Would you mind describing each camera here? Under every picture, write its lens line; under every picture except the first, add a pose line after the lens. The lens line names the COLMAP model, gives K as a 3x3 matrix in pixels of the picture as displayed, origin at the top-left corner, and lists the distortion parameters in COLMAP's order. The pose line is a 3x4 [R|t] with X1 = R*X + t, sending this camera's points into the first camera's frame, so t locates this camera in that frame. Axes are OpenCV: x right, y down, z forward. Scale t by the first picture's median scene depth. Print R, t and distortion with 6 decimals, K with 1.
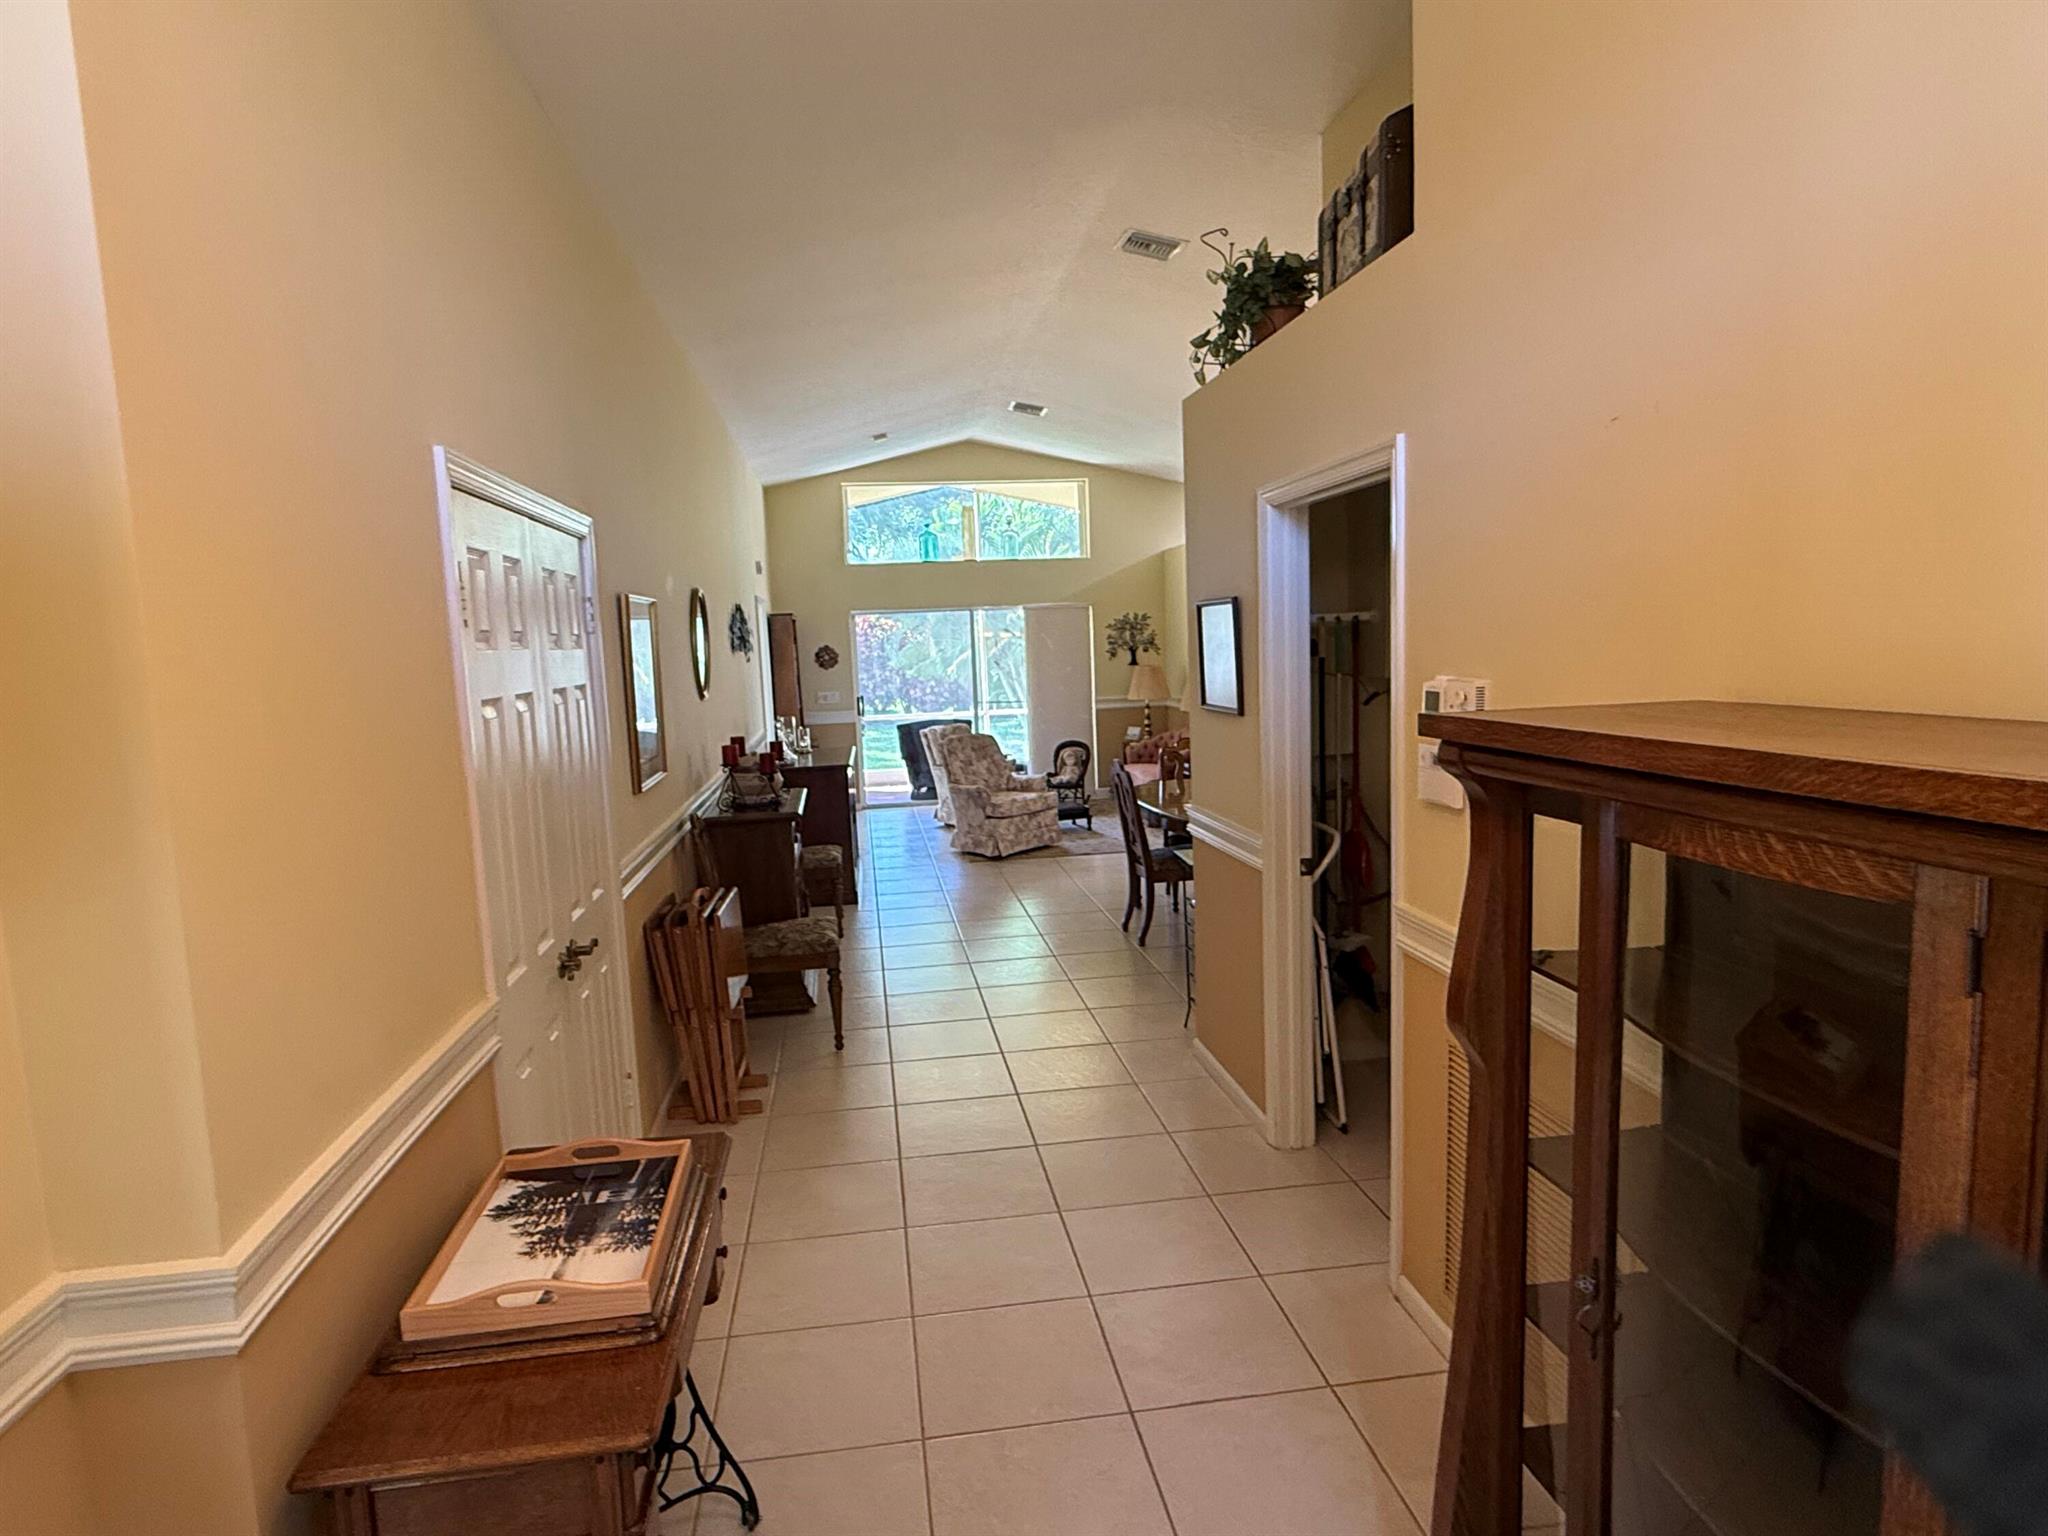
lens RADIAL K [[1182.3, 0, 1022.7], [0, 1182.3, 766.4], [0, 0, 1]] dist [-0.005180, 0.000391]
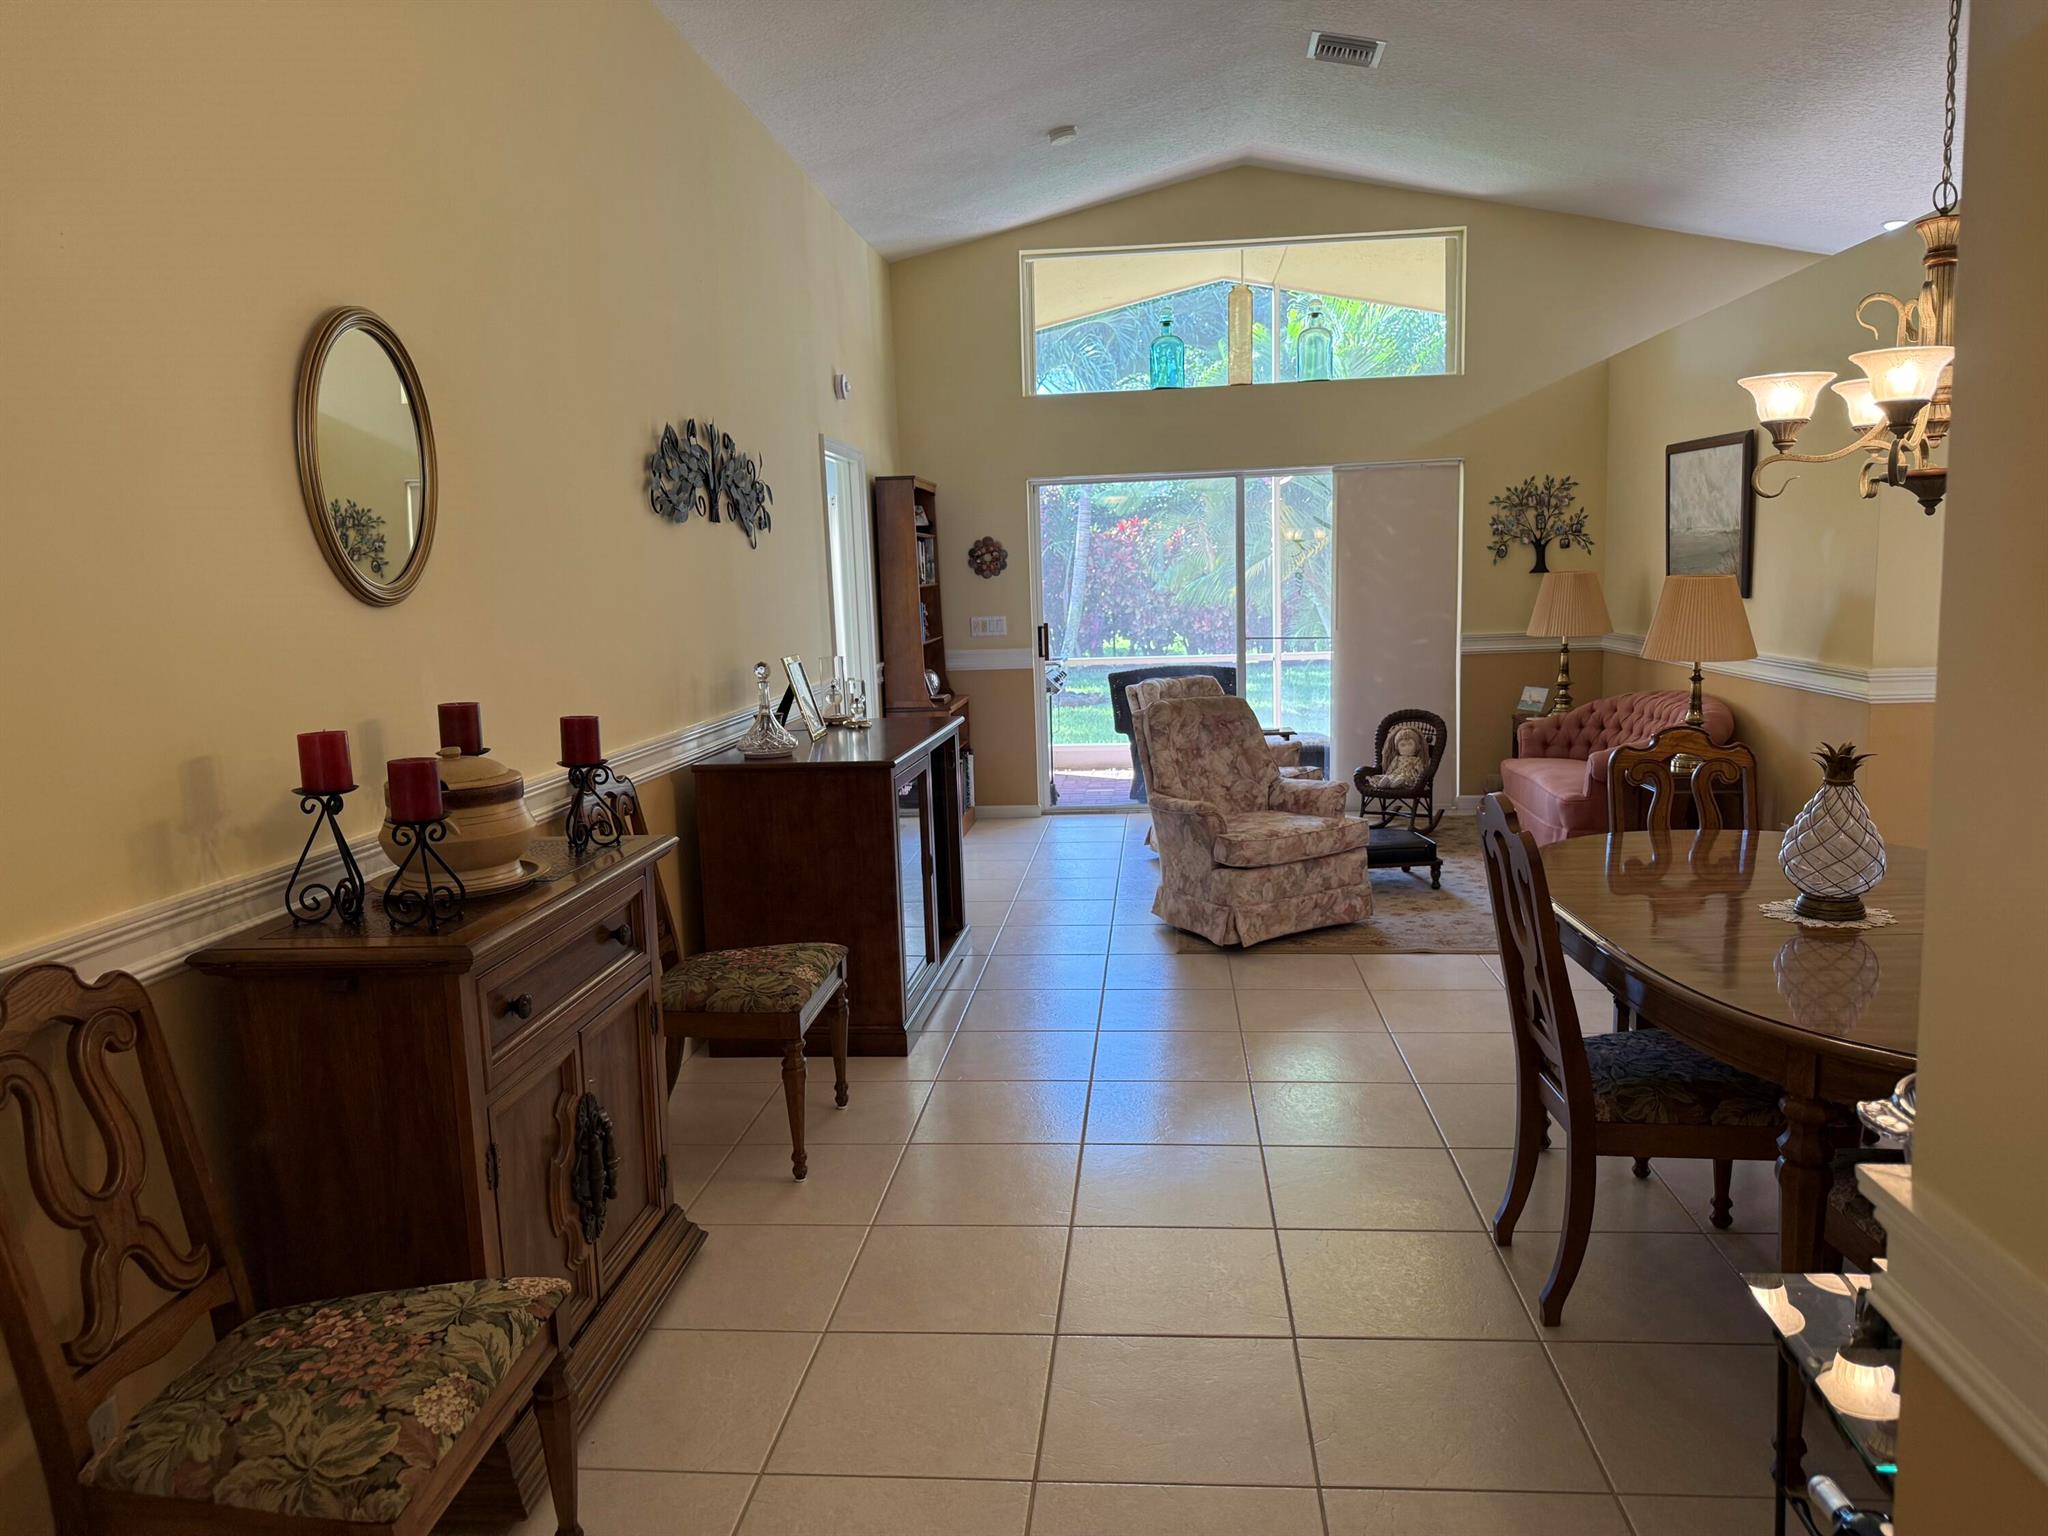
lens RADIAL K [[1202.1, 0, 1062.1], [0, 1202.1, 750.9], [0, 0, 1]] dist [0.033136, -0.001827]
pose [[0.963744, 0.039694, -0.263860, 0.033921], [-0.030295, 0.998756, 0.039594, -0.020303], [0.265104, -0.030165, 0.963748, 0.425327]]
